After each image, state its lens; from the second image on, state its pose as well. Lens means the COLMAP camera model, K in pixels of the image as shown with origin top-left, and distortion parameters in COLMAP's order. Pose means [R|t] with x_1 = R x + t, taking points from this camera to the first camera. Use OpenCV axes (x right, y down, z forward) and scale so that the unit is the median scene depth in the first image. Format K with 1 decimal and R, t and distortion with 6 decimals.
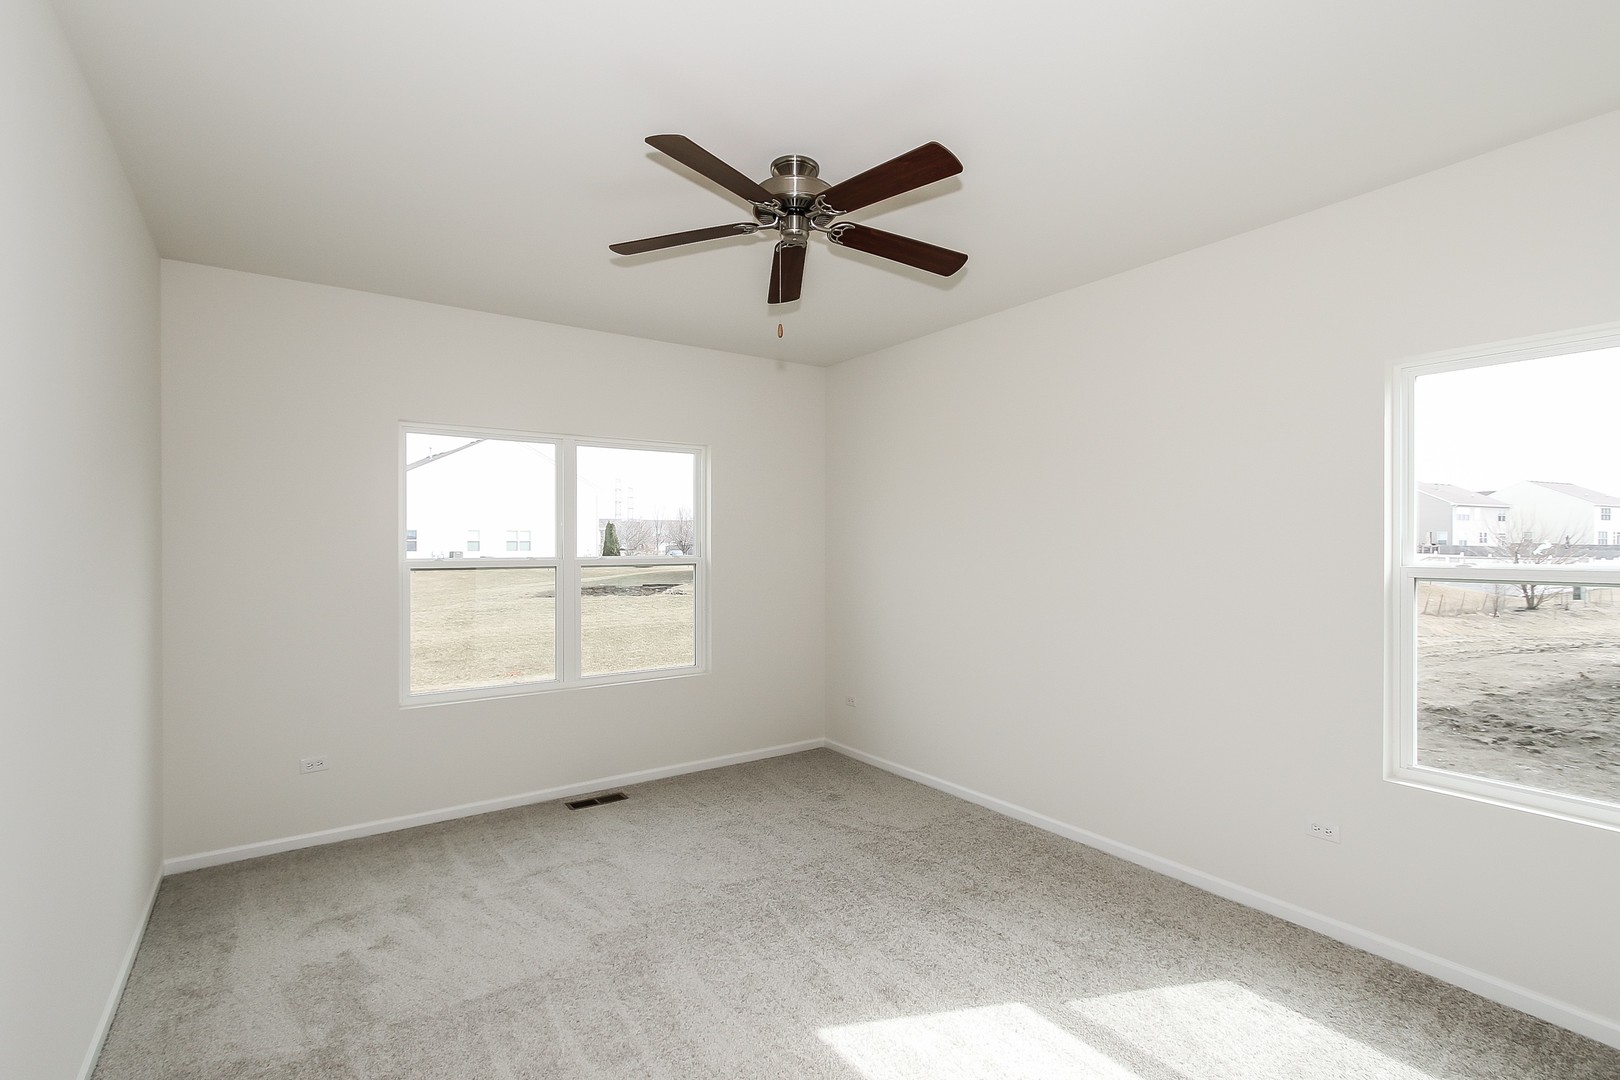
lens RADIAL K [[750.1, 0, 802.4], [0, 750.1, 542.1], [0, 0, 1]] dist [-0.000060, 0.000541]
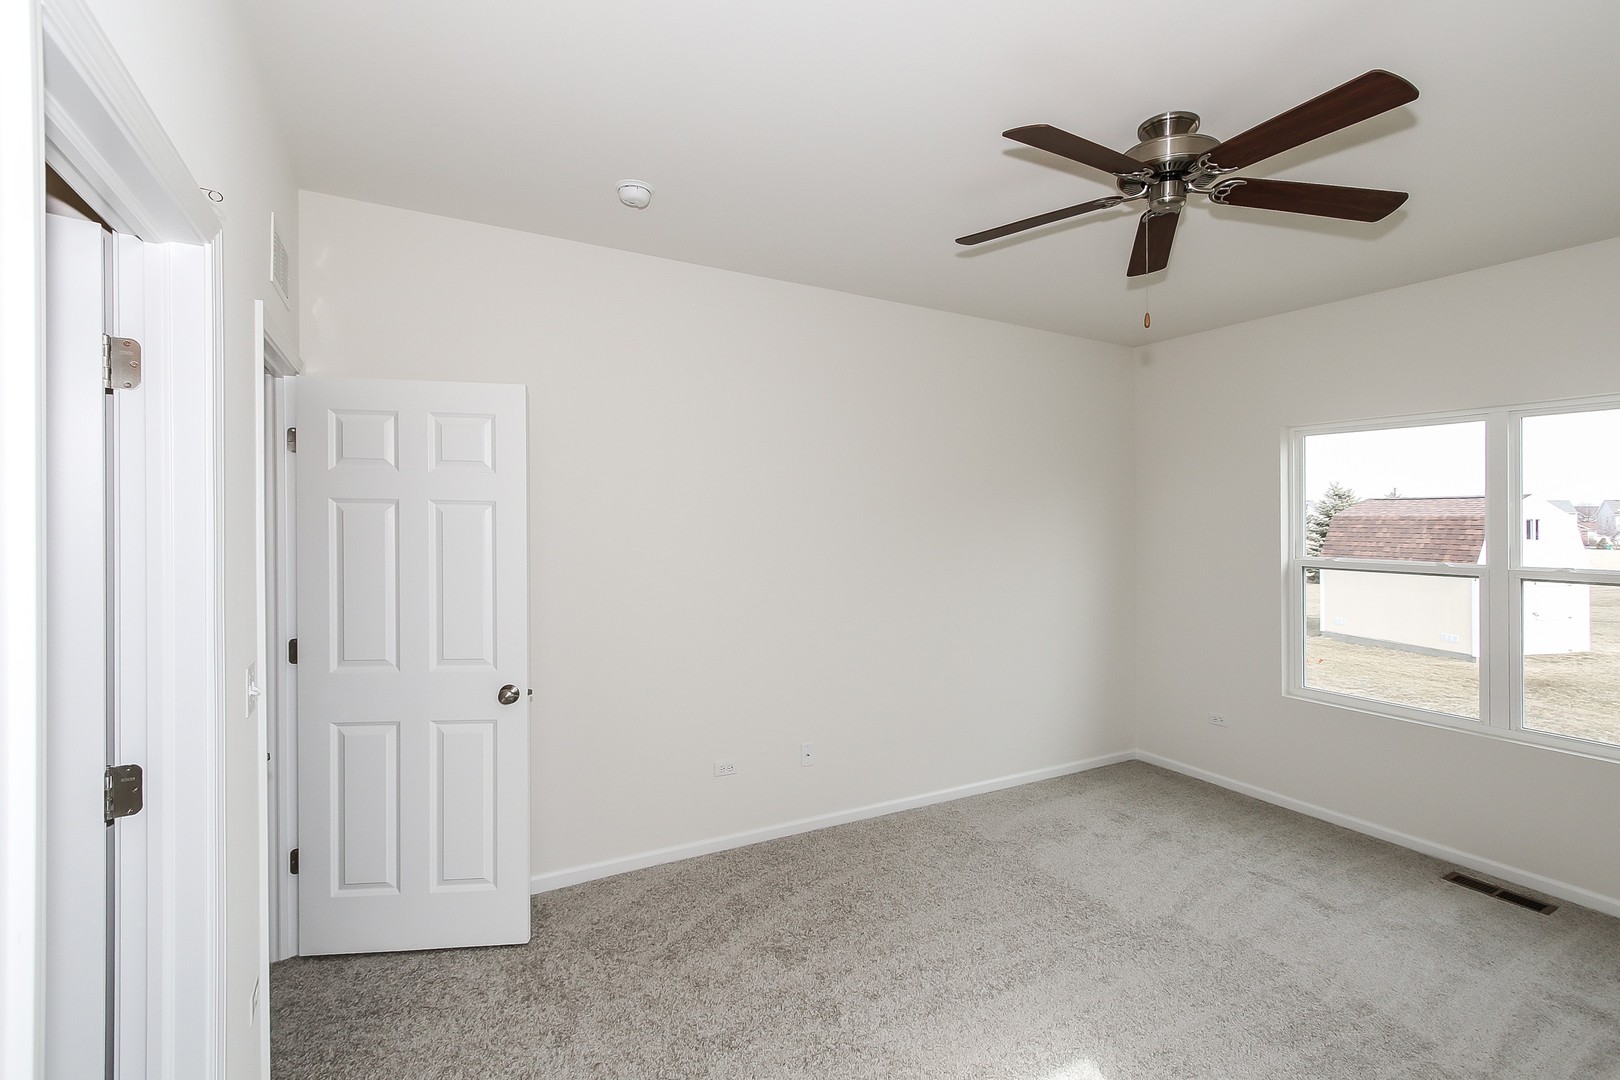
lens RADIAL K [[750.1, 0, 802.4], [0, 750.1, 542.1], [0, 0, 1]] dist [-0.000060, 0.000541]
pose [[-0.109723, 0.024524, -0.993660, 0.718807], [-0.011548, 0.999597, 0.025945, -0.020505], [0.993895, 0.014322, -0.109396, 0.516824]]
